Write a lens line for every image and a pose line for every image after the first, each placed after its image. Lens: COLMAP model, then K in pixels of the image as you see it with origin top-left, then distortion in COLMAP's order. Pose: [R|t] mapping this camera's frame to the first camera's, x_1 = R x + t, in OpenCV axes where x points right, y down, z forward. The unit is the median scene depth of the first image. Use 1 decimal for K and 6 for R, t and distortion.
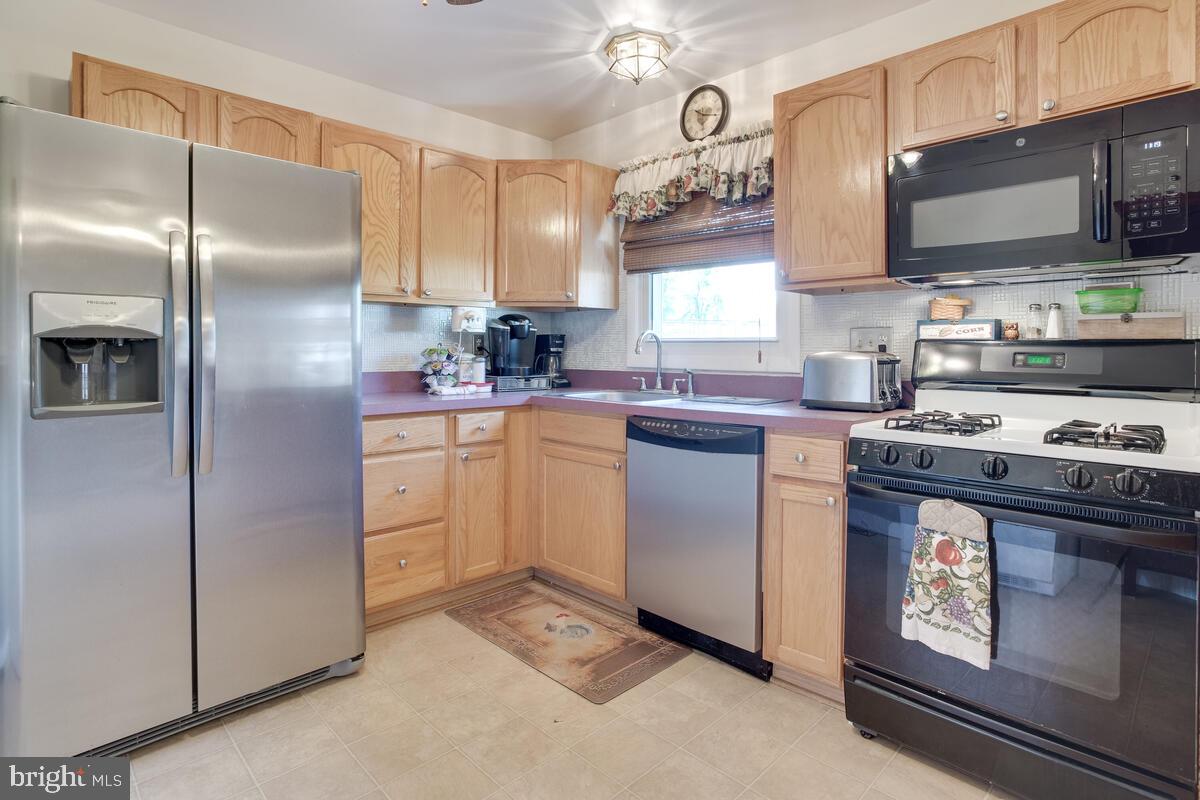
lens RADIAL K [[611.7, 0, 599.1], [0, 611.7, 353.9], [0, 0, 1]] dist [-0.044440, 0.024593]
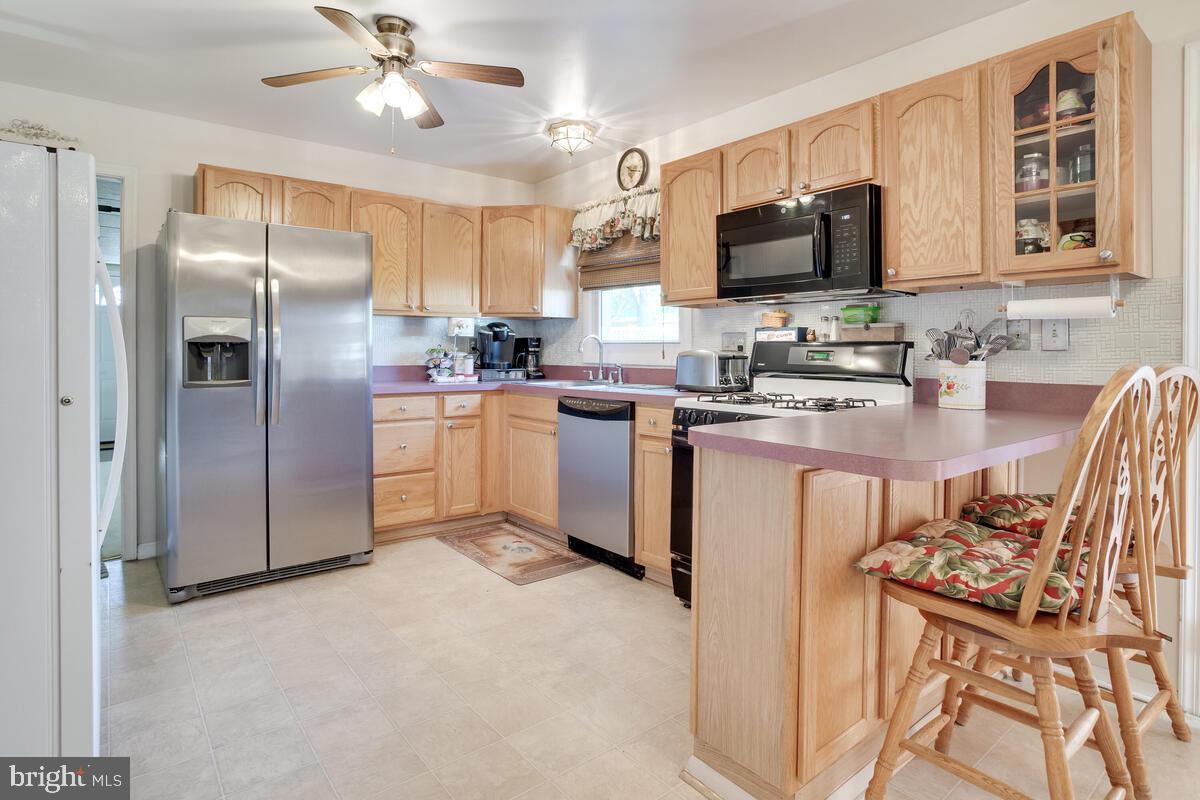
lens RADIAL K [[614.5, 0, 583.9], [0, 614.5, 350.5], [0, 0, 1]] dist [-0.029784, 0.000122]
pose [[0.994079, 0.000012, -0.108660, 0.240992], [-0.000732, 0.999978, -0.006588, 0.004977], [0.108657, 0.006628, 0.994057, -0.370449]]
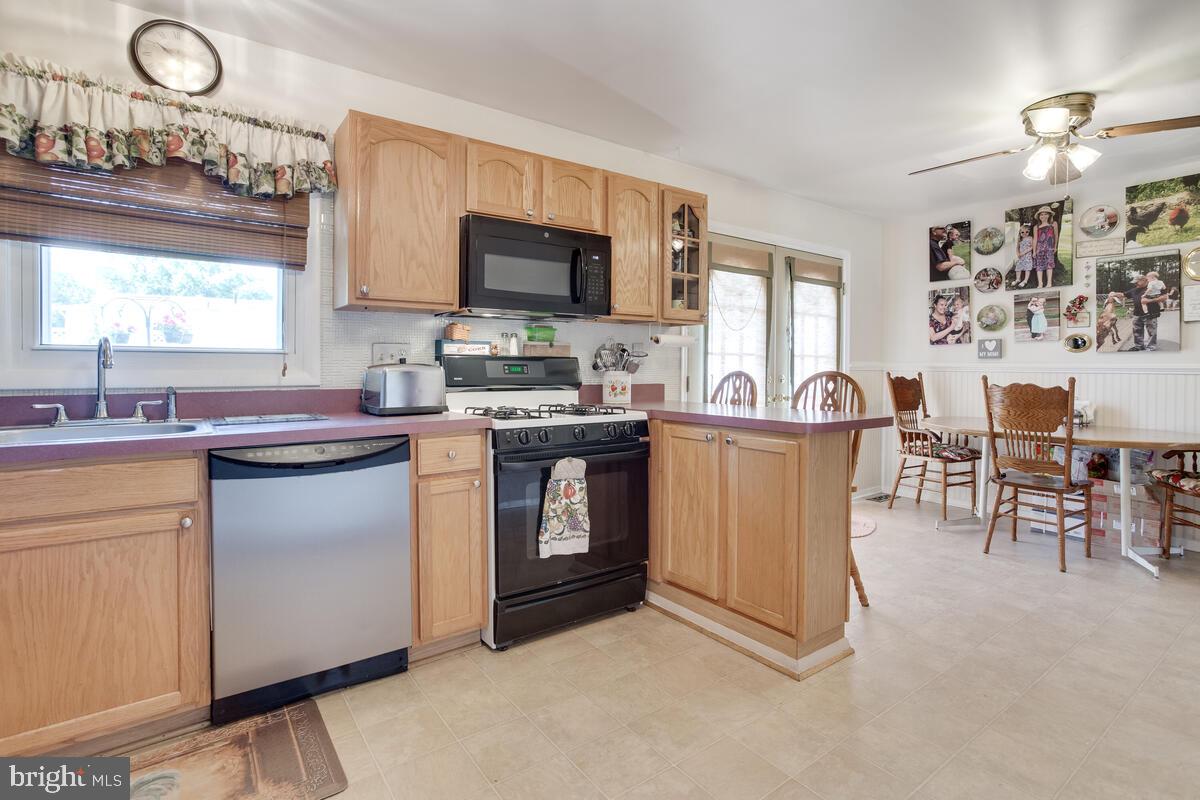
lens RADIAL K [[584.1, 0, 602.9], [0, 584.1, 367.5], [0, 0, 1]] dist [-0.037542, 0.021292]
pose [[0.153724, -0.010479, 0.988058, -0.541533], [0.001808, 0.999945, 0.010323, -0.006801], [-0.988112, 0.000199, 0.153735, 0.393553]]
